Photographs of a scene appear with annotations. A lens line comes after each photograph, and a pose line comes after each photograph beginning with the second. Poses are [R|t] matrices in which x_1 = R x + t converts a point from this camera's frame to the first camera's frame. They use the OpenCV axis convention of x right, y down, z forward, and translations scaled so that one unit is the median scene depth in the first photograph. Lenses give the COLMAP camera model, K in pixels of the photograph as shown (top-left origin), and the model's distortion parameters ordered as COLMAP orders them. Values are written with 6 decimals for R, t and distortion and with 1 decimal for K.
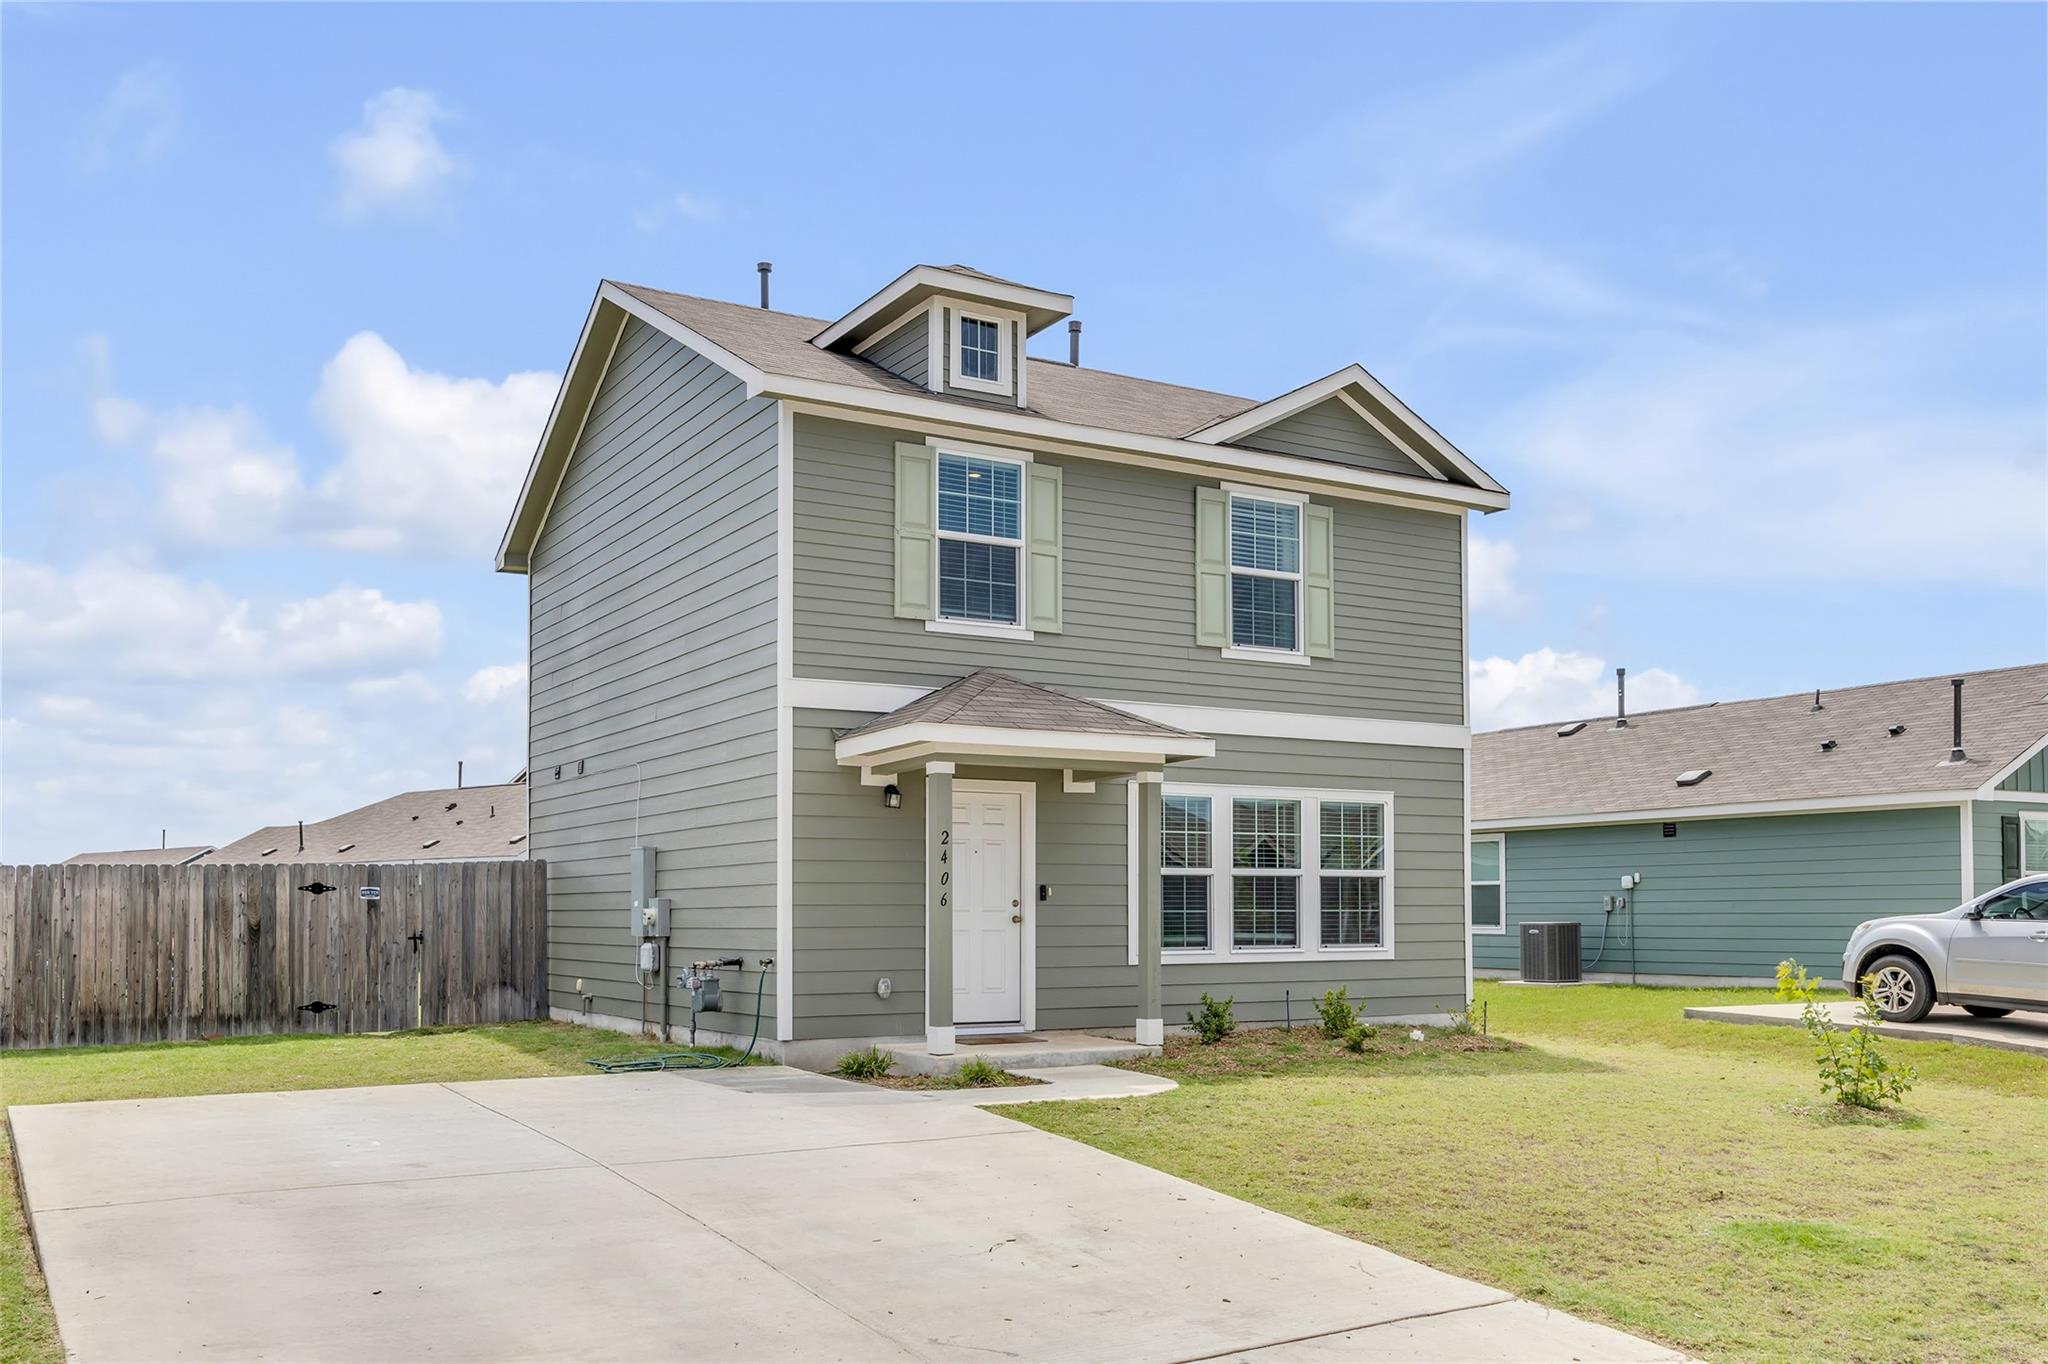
lens RADIAL K [[1772.6, 0, 1026.5], [0, 1772.6, 891.1], [0, 0, 1]] dist [0.024626, -0.020576]
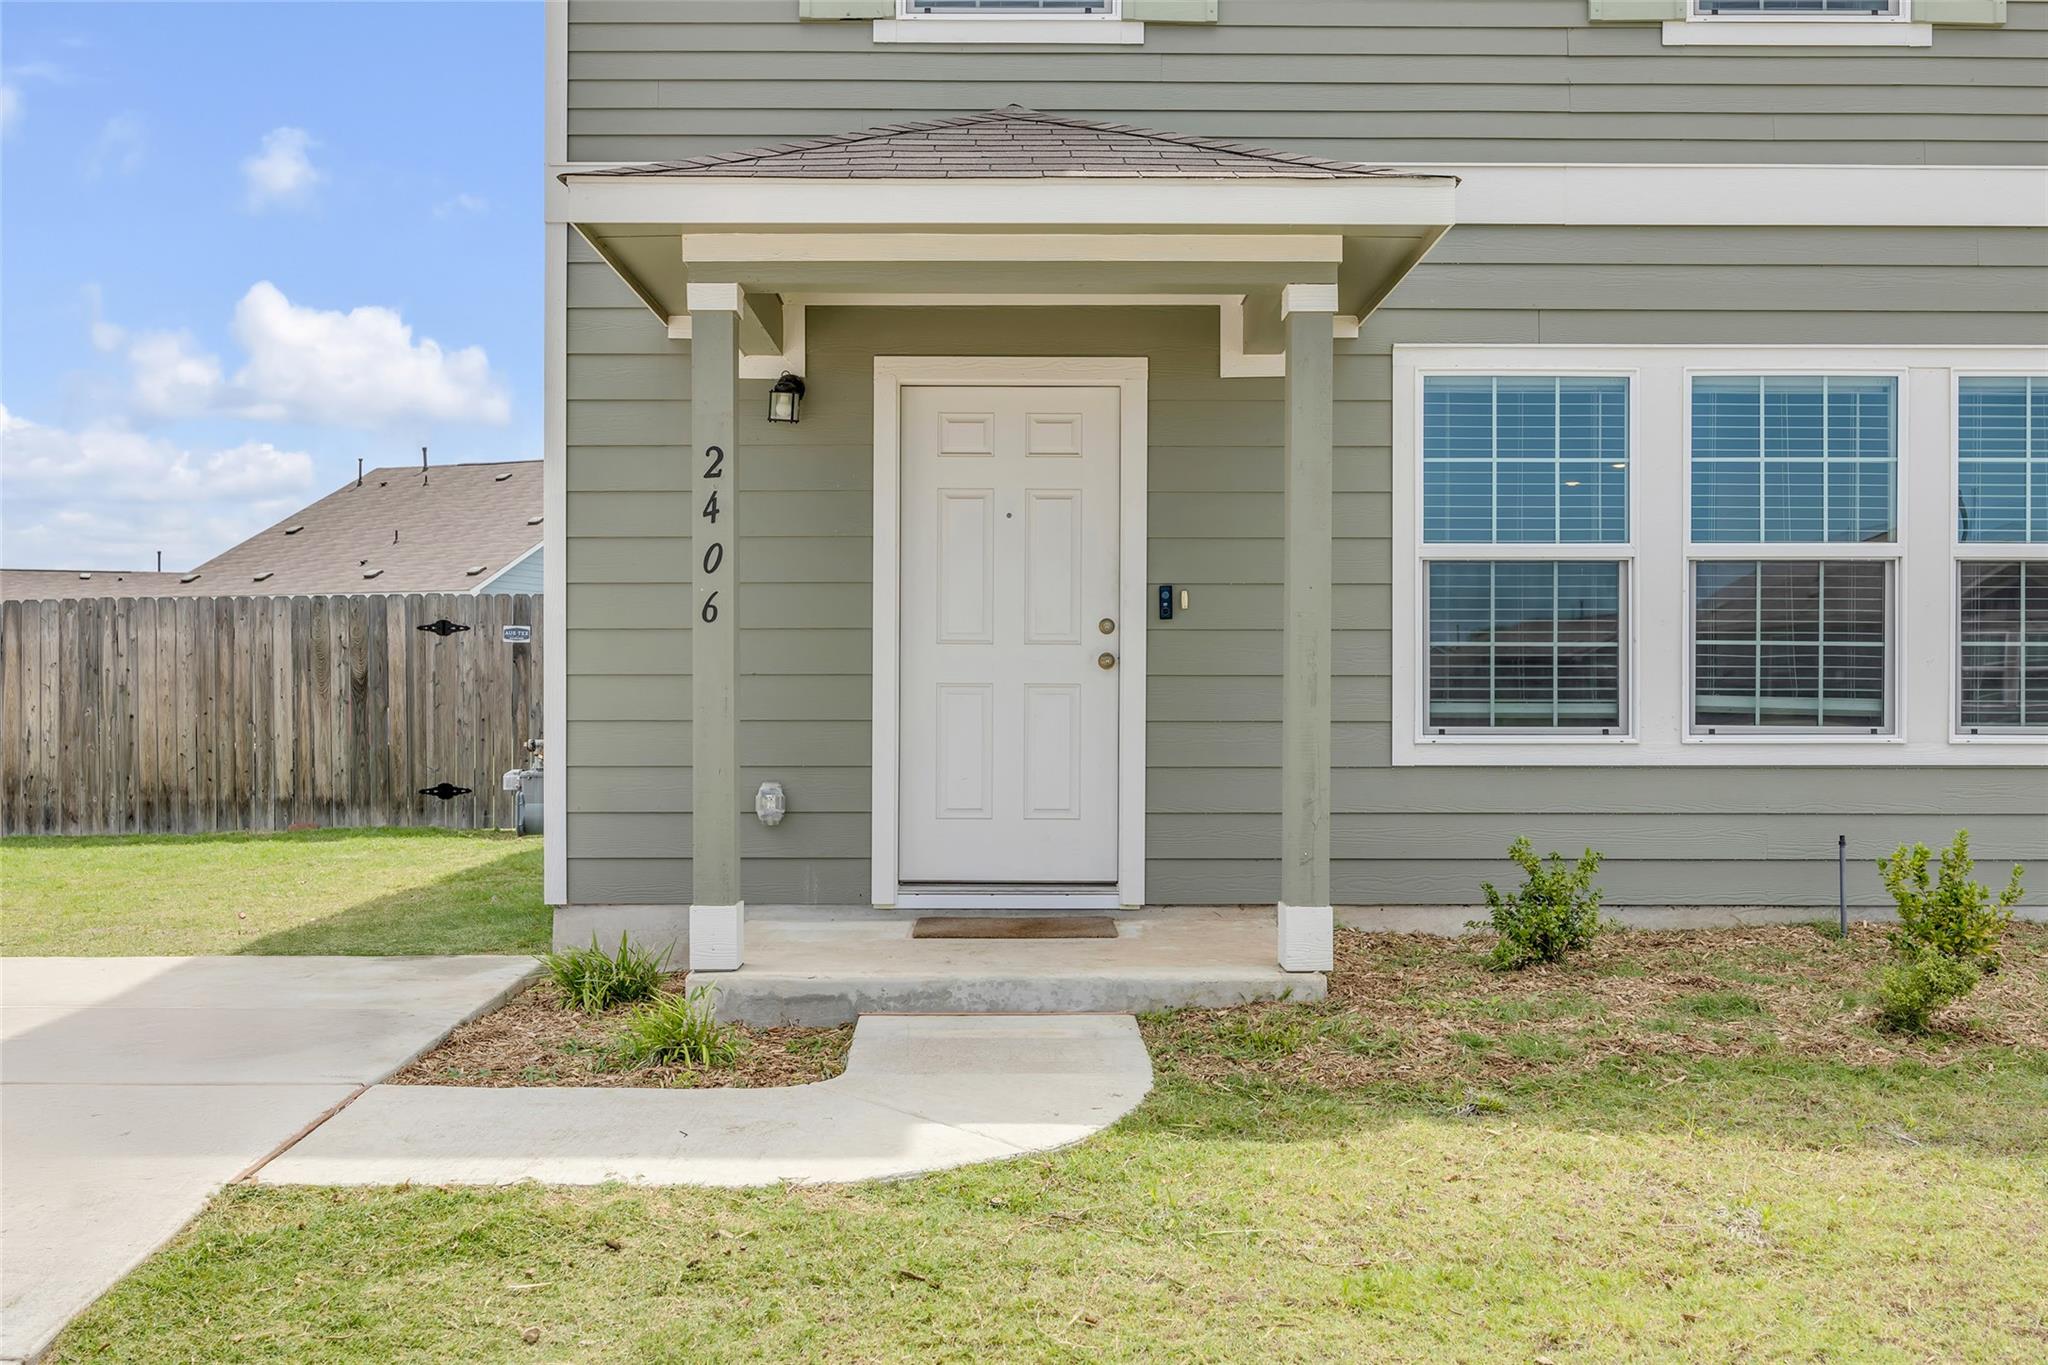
lens RADIAL K [[1772.6, 0, 1020.2], [0, 1772.6, 689.4], [0, 0, 1]] dist [0.024626, -0.020576]
pose [[0.864531, 0.004606, -0.502559, 0.189714], [0.003376, 0.999882, 0.014973, 0.015105], [0.502568, -0.014641, 0.864413, 0.547196]]
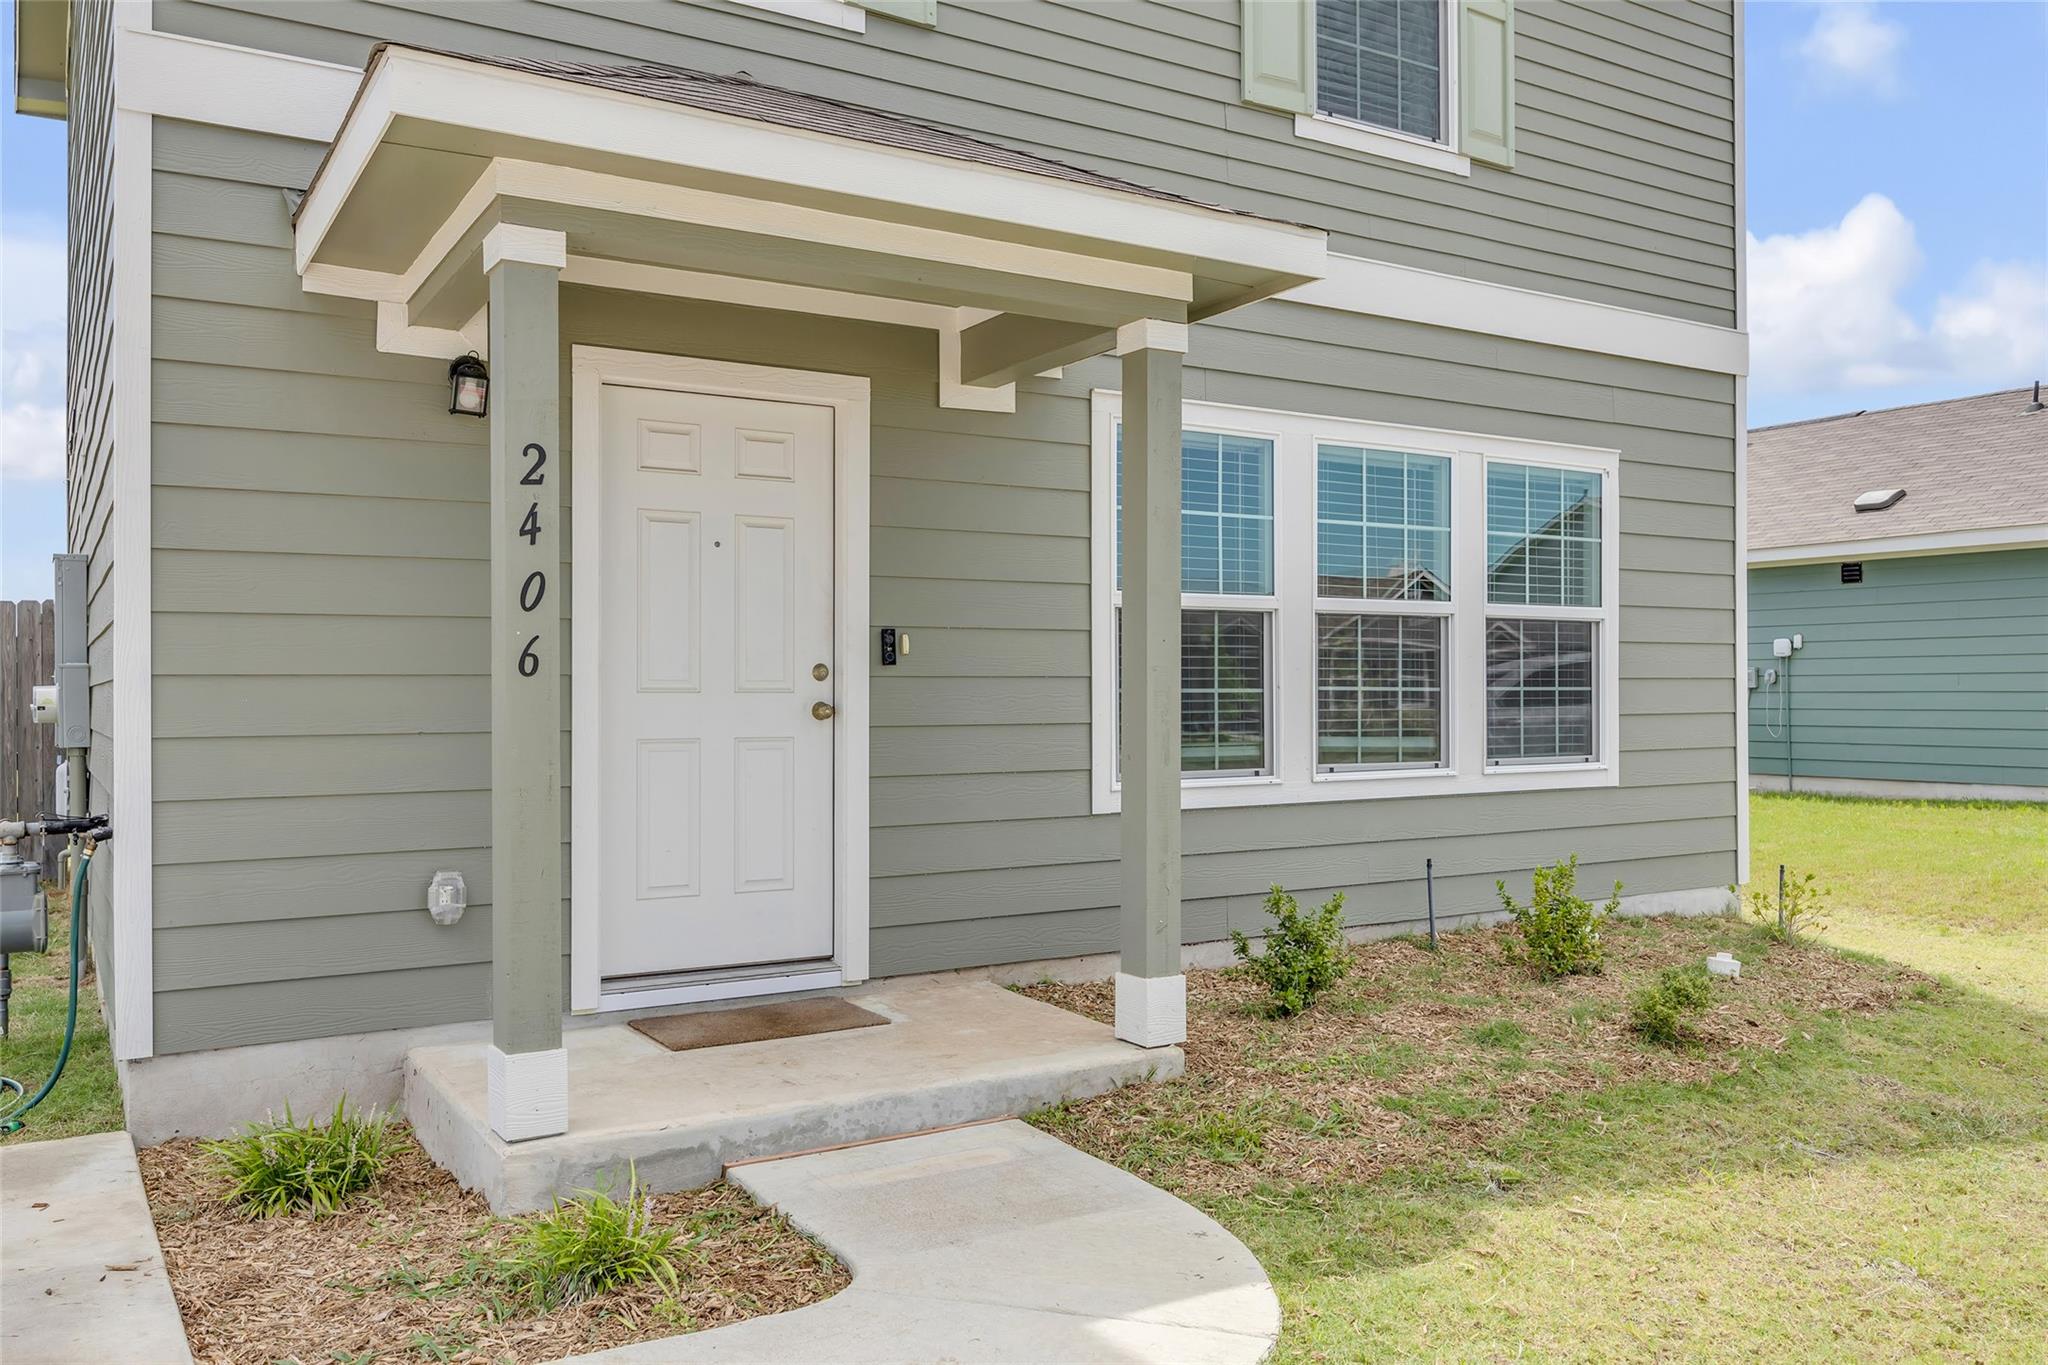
lens RADIAL K [[1603.2, 0, 1008.7], [0, 1603.2, 692.0], [0, 0, 1]] dist [0.014263, -0.011795]
pose [[0.999878, -0.000980, 0.015601, 0.029341], [0.000772, 0.999911, 0.013321, 0.006135], [-0.015613, -0.013307, 0.999790, 0.578985]]
